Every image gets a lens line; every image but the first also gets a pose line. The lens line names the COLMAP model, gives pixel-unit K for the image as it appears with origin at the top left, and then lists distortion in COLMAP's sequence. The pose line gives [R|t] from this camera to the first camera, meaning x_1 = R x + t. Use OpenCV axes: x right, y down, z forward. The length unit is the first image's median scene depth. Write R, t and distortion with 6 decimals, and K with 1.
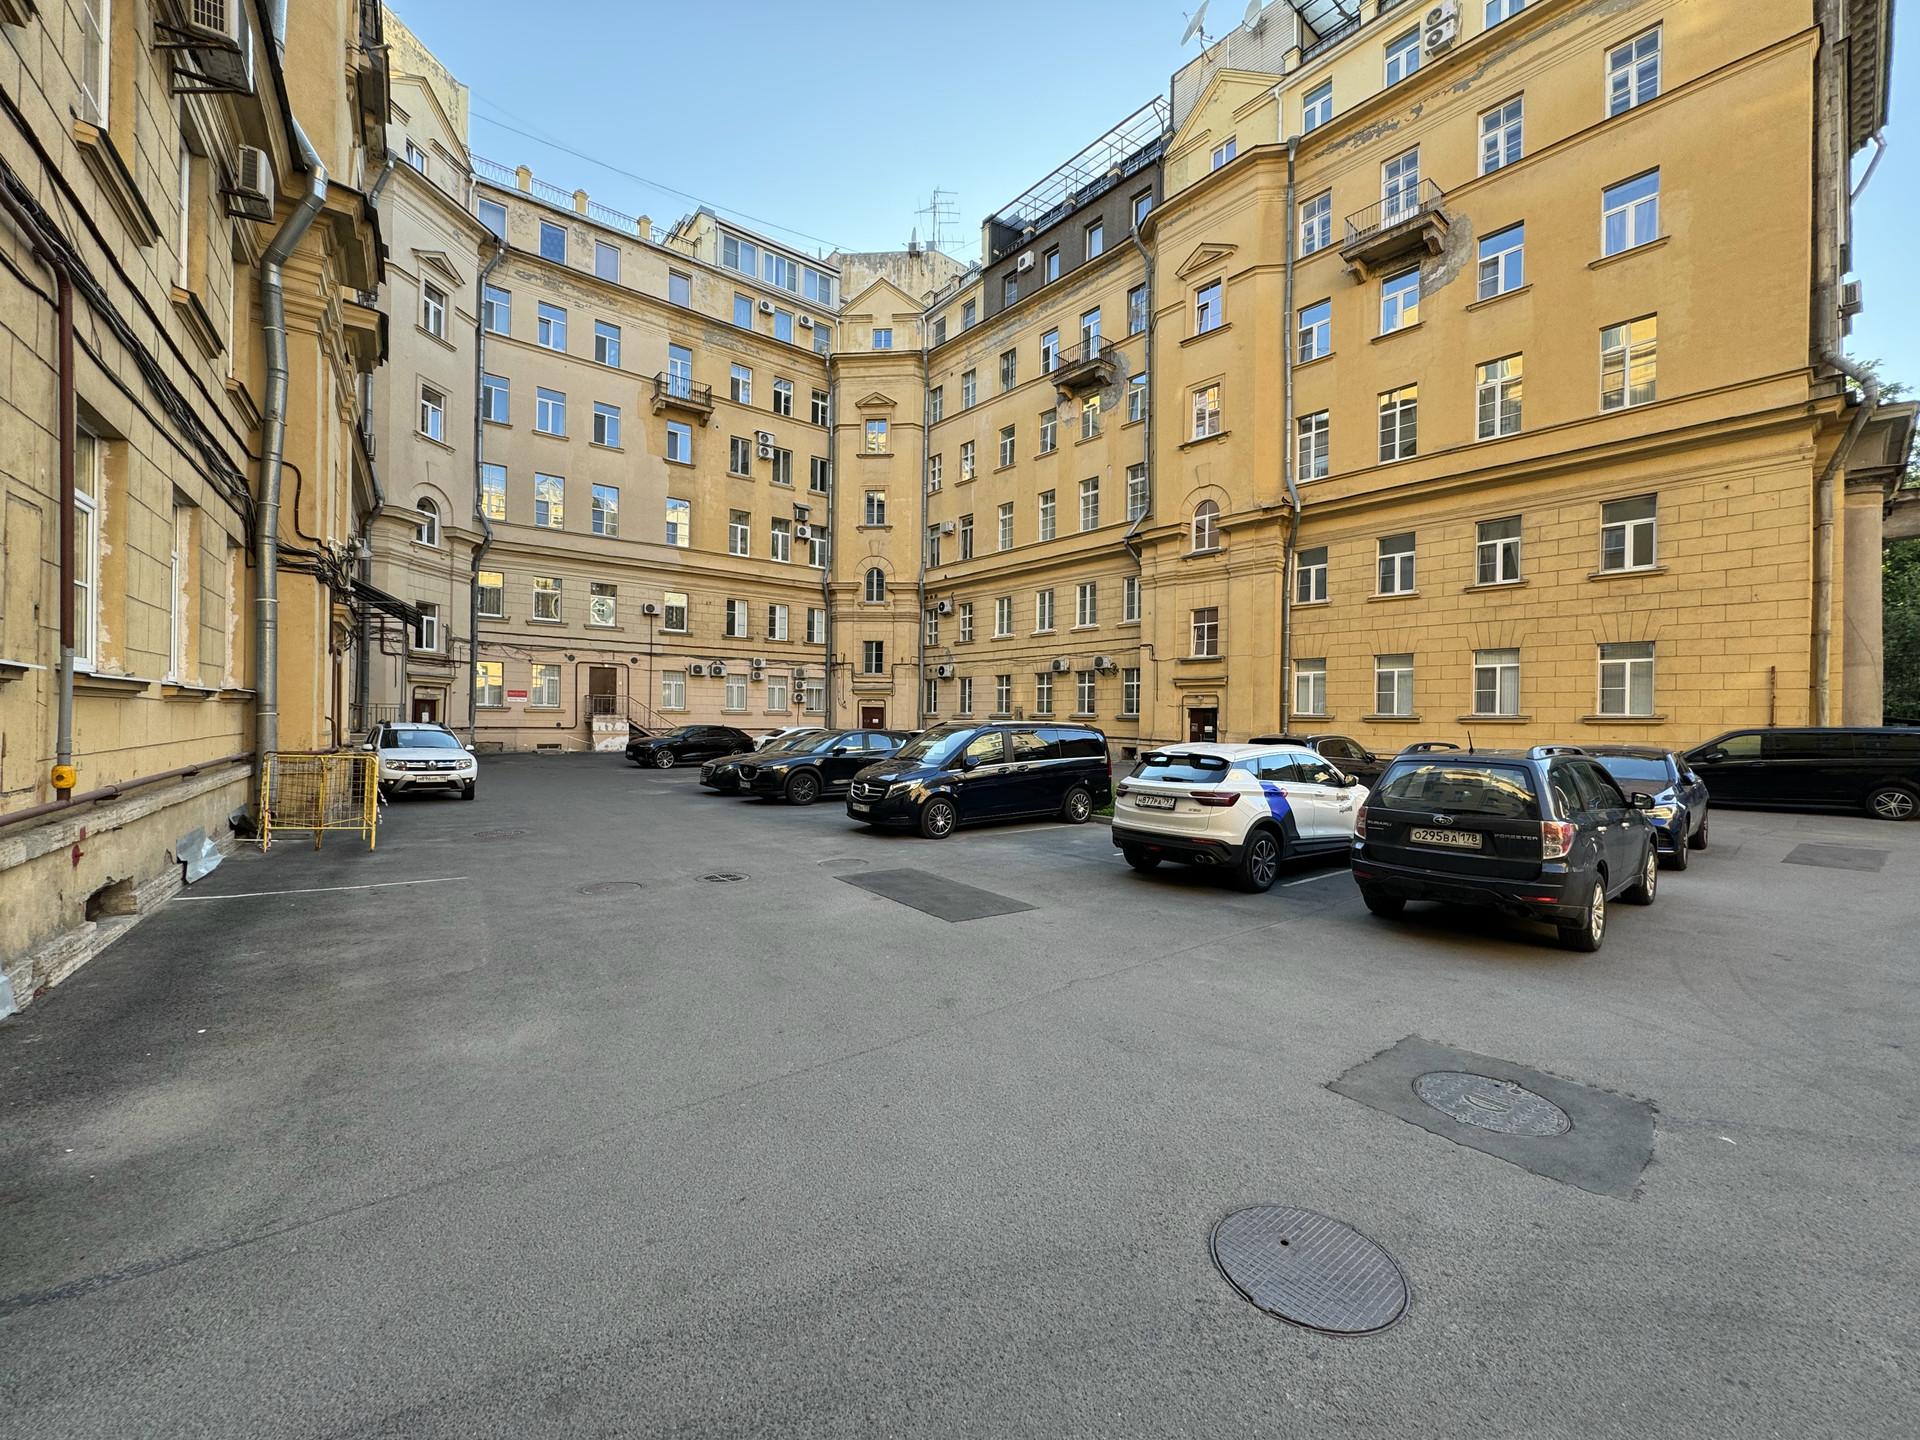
lens RADIAL K [[767.0, 0, 960.0], [0, 767.0, 720.0], [0, 0, 1]] dist [-0.002327, 0.000513]
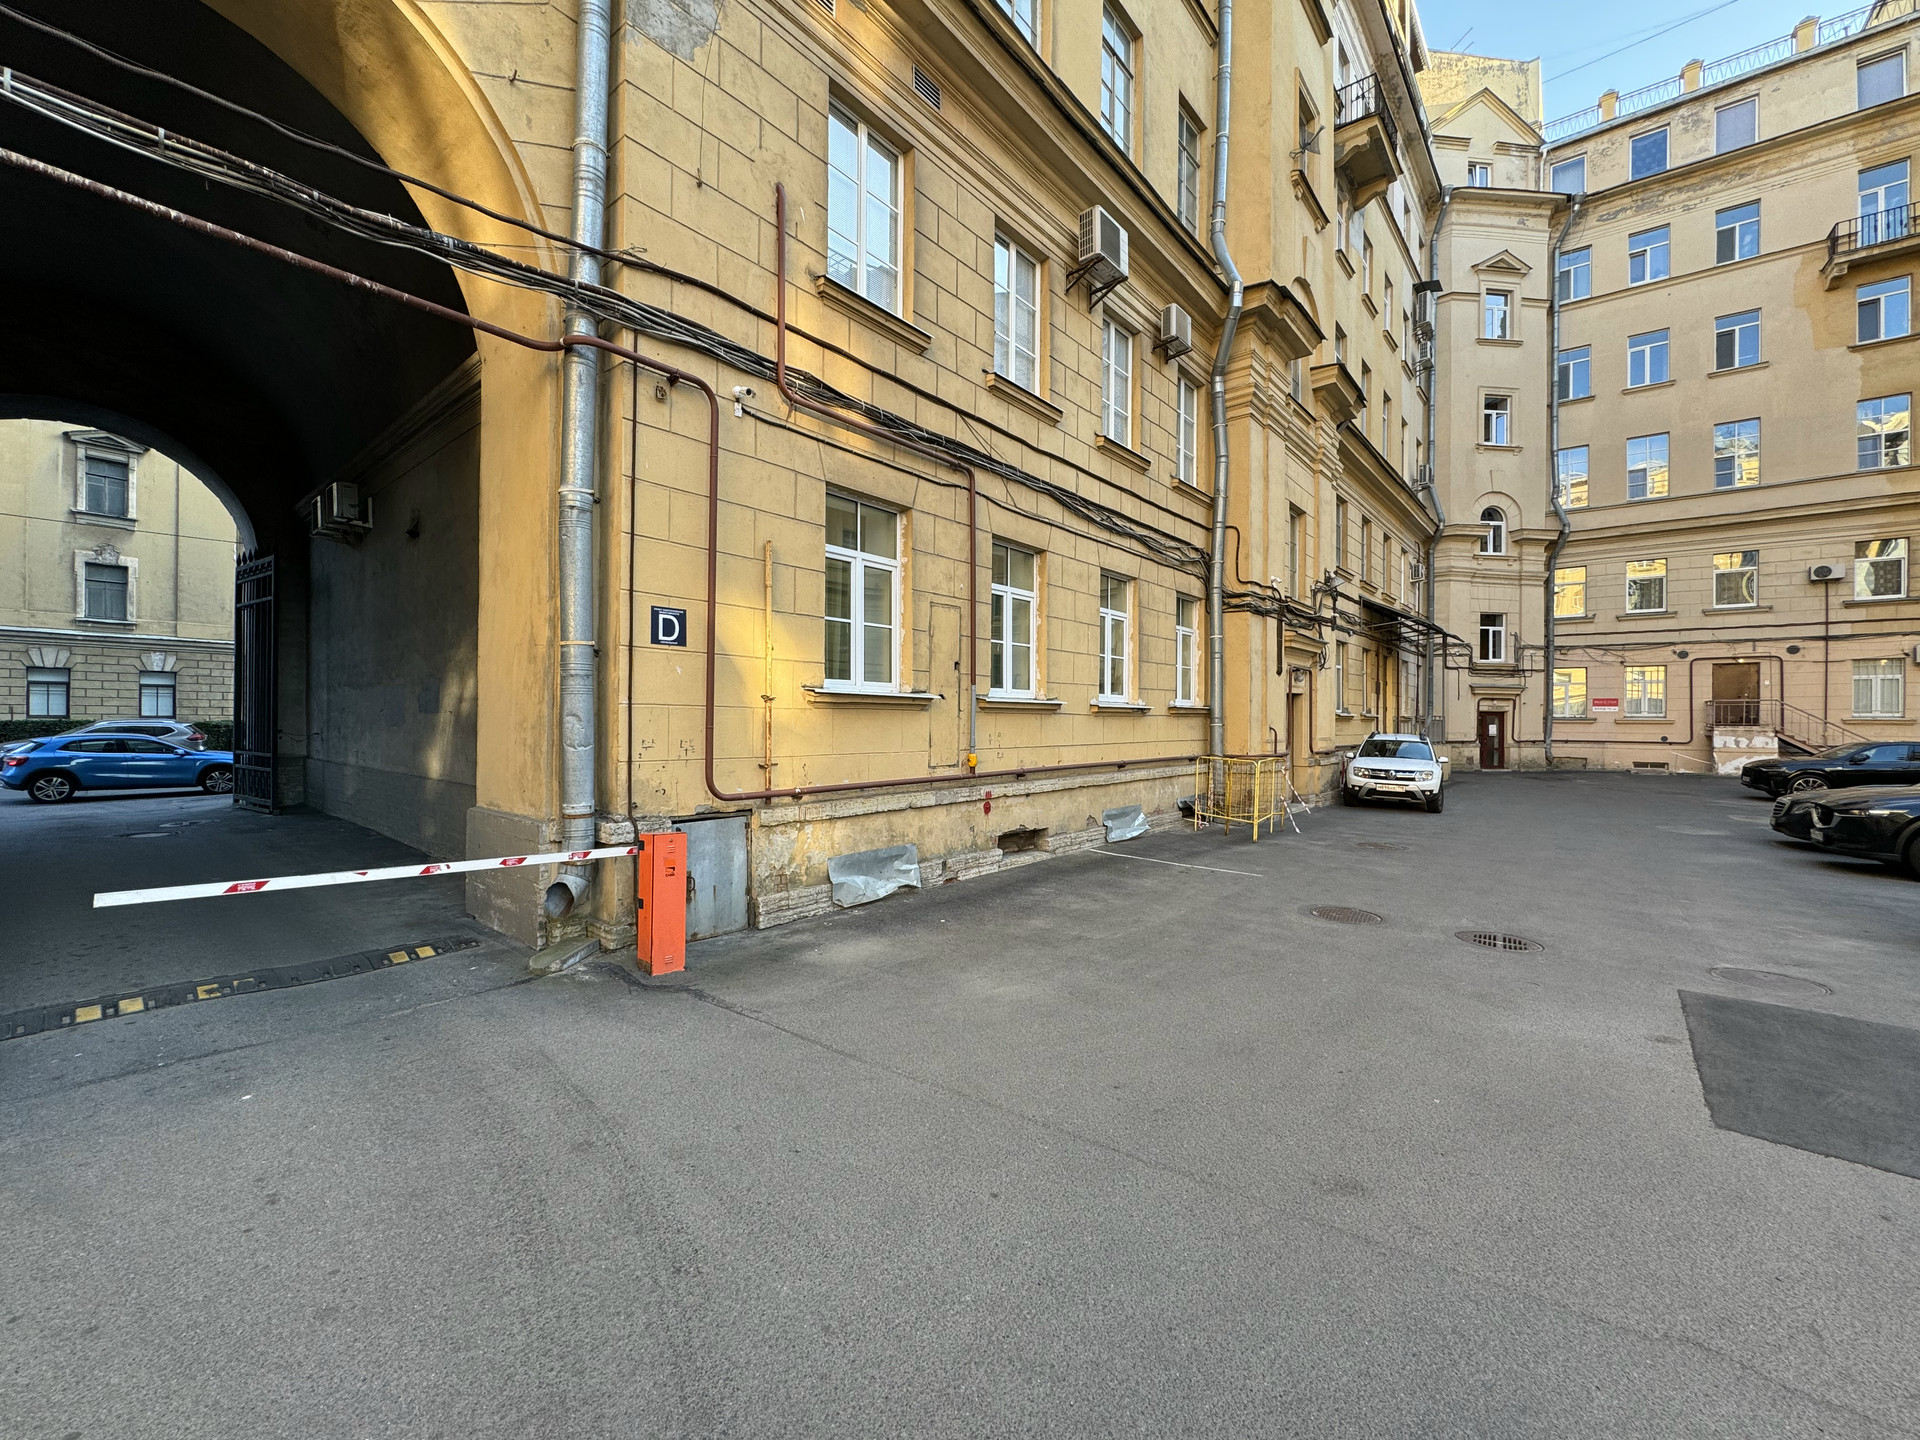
lens RADIAL K [[767.0, 0, 960.0], [0, 767.0, 720.0], [0, 0, 1]] dist [-0.002327, 0.000513]
pose [[0.249089, -0.013250, -0.968390, 0.081776], [-0.004299, 0.999881, -0.014787, 0.001565], [0.968471, 0.007846, 0.249002, 0.090444]]
